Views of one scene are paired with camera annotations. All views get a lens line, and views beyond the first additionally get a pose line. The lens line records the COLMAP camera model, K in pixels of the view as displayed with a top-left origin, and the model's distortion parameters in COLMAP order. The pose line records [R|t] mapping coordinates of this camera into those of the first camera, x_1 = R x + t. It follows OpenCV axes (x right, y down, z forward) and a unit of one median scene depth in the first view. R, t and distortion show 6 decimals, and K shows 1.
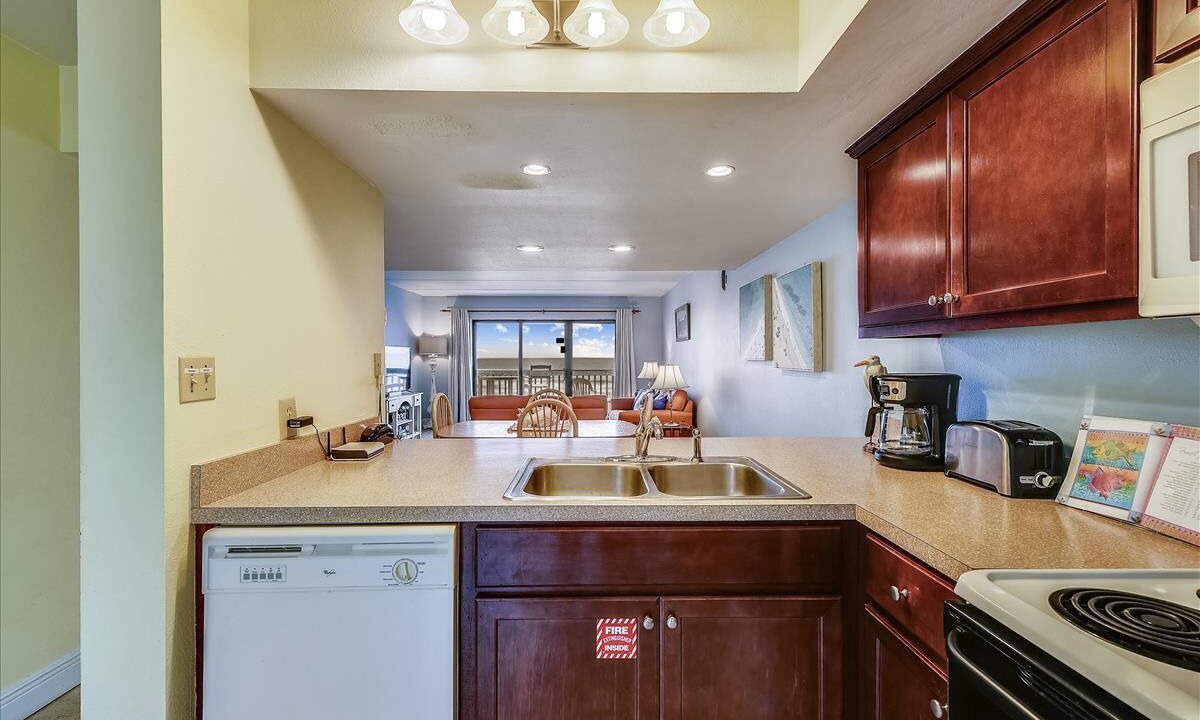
lens RADIAL K [[501.6, 0, 601.2], [0, 501.6, 361.9], [0, 0, 1]] dist [0.008734, -0.000024]
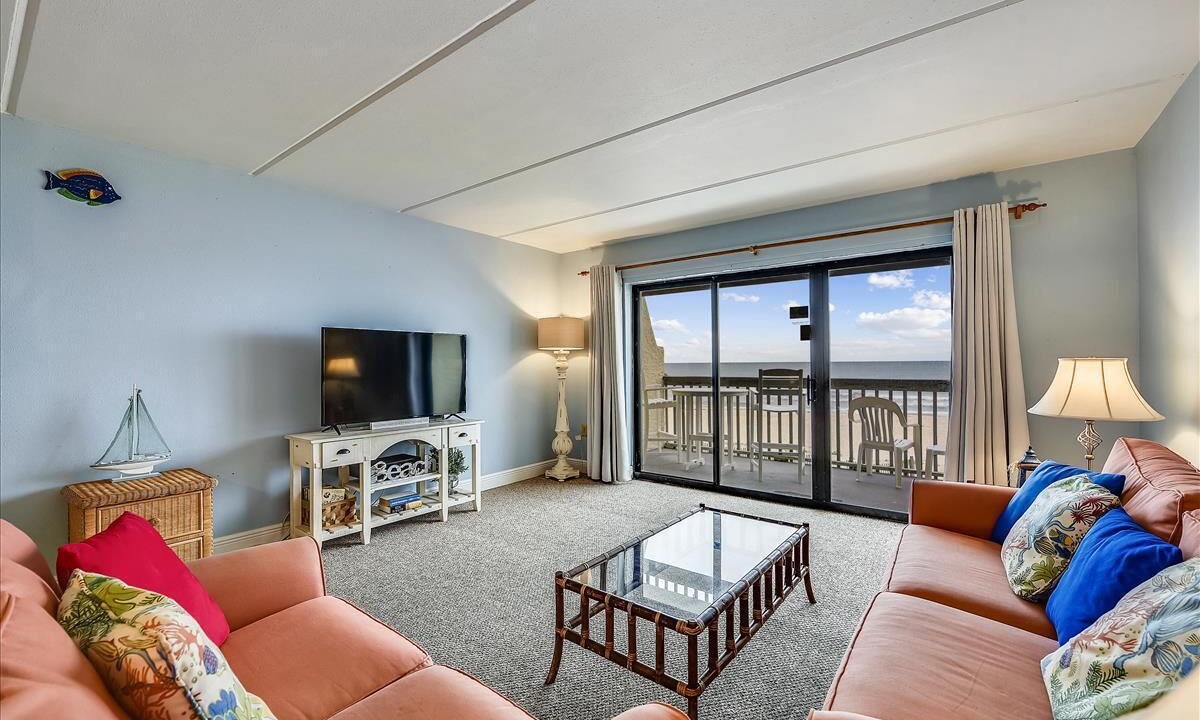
lens RADIAL K [[496.0, 0, 597.6], [0, 496.0, 360.0], [0, 0, 1]] dist [-0.001113, -0.000026]
pose [[0.781694, -0.007934, -0.623612, 0.349962], [0.003317, 0.999958, -0.008564, 0.012385], [0.623653, 0.004626, 0.781687, 3.817824]]
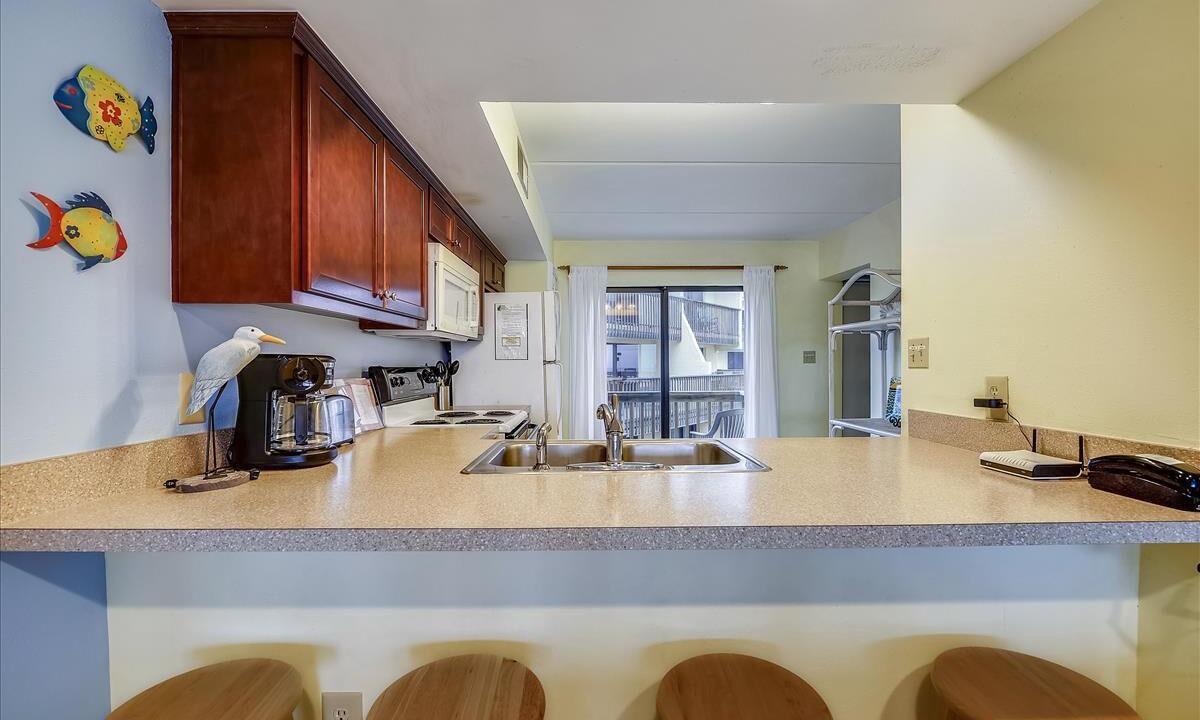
lens RADIAL K [[496.0, 0, 597.6], [0, 496.0, 360.0], [0, 0, 1]] dist [-0.001113, -0.000026]
pose [[-0.999964, 0.003976, 0.007437, 0.129187], [0.003992, 0.999990, 0.002217, 0.041478], [-0.007428, 0.002246, -0.999970, 2.211000]]
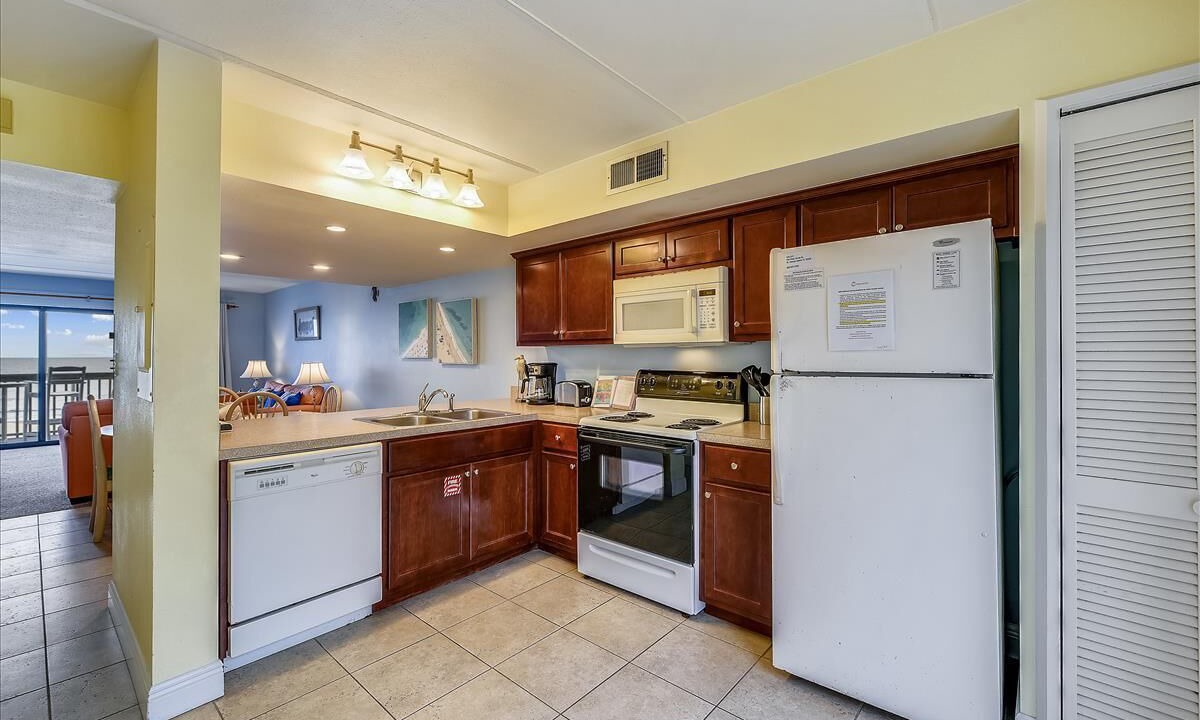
lens RADIAL K [[496.0, 0, 597.6], [0, 496.0, 360.0], [0, 0, 1]] dist [-0.001113, -0.000026]
pose [[0.674130, -0.005602, 0.738592, -1.017568], [0.007381, 0.999972, 0.000847, 0.013543], [-0.738576, 0.004881, 0.674152, -0.814269]]
